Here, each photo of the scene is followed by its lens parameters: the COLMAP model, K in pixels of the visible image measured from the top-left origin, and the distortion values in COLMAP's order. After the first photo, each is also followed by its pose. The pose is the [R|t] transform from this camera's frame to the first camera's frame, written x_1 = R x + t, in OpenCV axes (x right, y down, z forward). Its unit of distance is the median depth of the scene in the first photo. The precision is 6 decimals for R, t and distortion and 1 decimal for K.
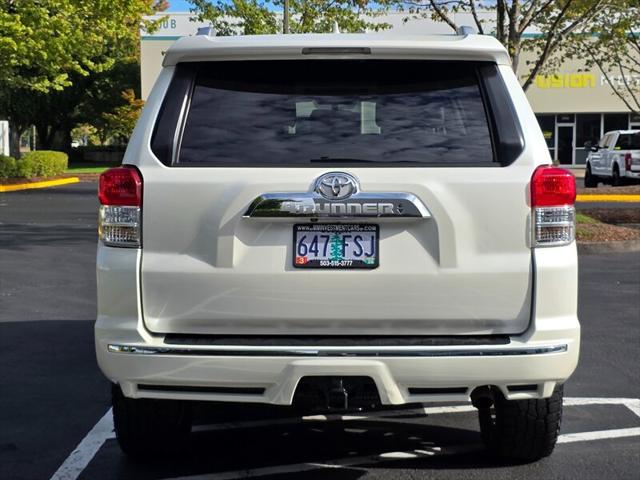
lens RADIAL K [[1204.7, 0, 318.3], [0, 1204.7, 227.2], [0, 0, 1]] dist [0.100993, 0.000000]
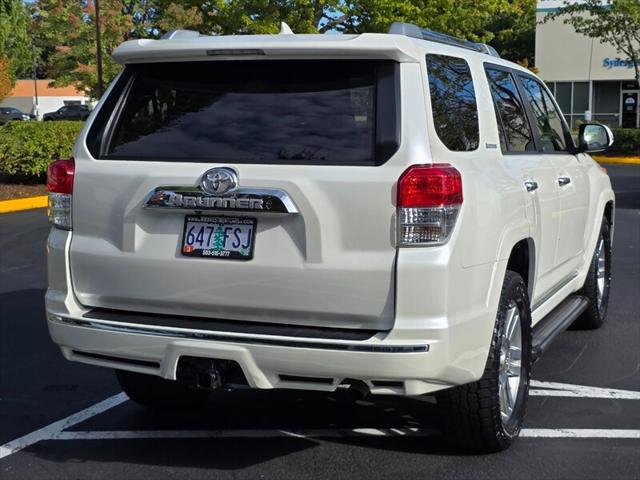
lens RADIAL K [[1080.4, 0, 320.0], [0, 1080.4, 236.6], [0, 0, 1]] dist [0.116863, 0.000000]
pose [[0.926816, 0.044546, -0.372865, 0.453669], [-0.025323, 0.998093, 0.056297, -0.040900], [0.374662, -0.042735, 0.926176, 0.141319]]
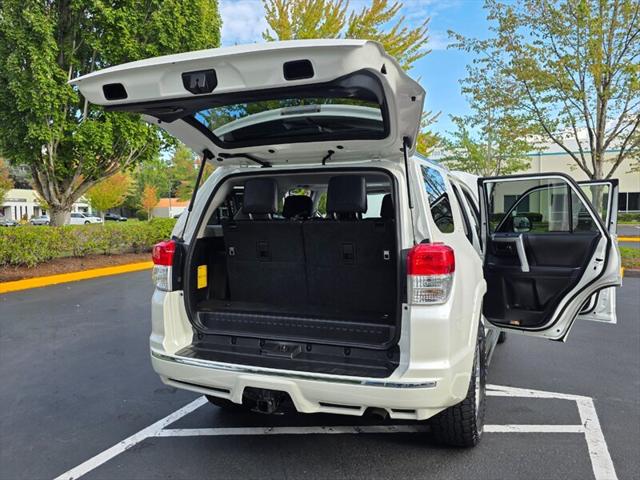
lens RADIAL K [[547.3, 0, 311.7], [0, 547.3, 238.1], [0, 0, 1]] dist [0.042198, -0.010765]
pose [[0.925754, 0.012116, -0.377933, 0.304272], [-0.018428, 0.999744, -0.013090, -0.047791], [0.377678, 0.019082, 0.925740, 0.400682]]
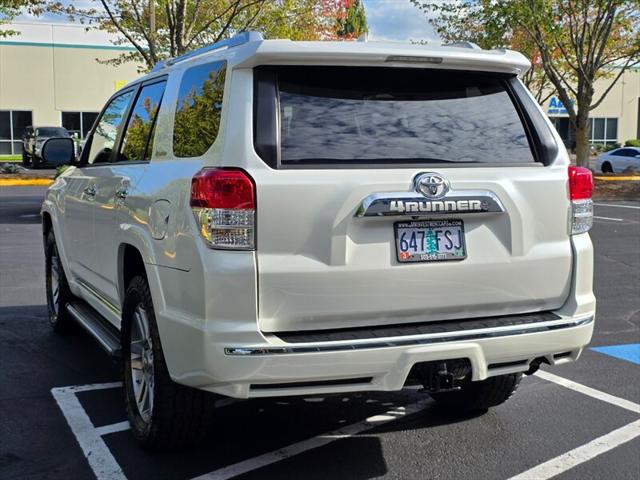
lens RADIAL K [[956.9, 0, 318.7], [0, 956.9, 243.1], [0, 0, 1]] dist [0.075950, 0.000000]
pose [[0.911046, -0.040995, 0.410262, -0.428433], [0.023618, 0.998600, 0.047335, -0.025377], [-0.411628, -0.033435, 0.910738, 0.252926]]
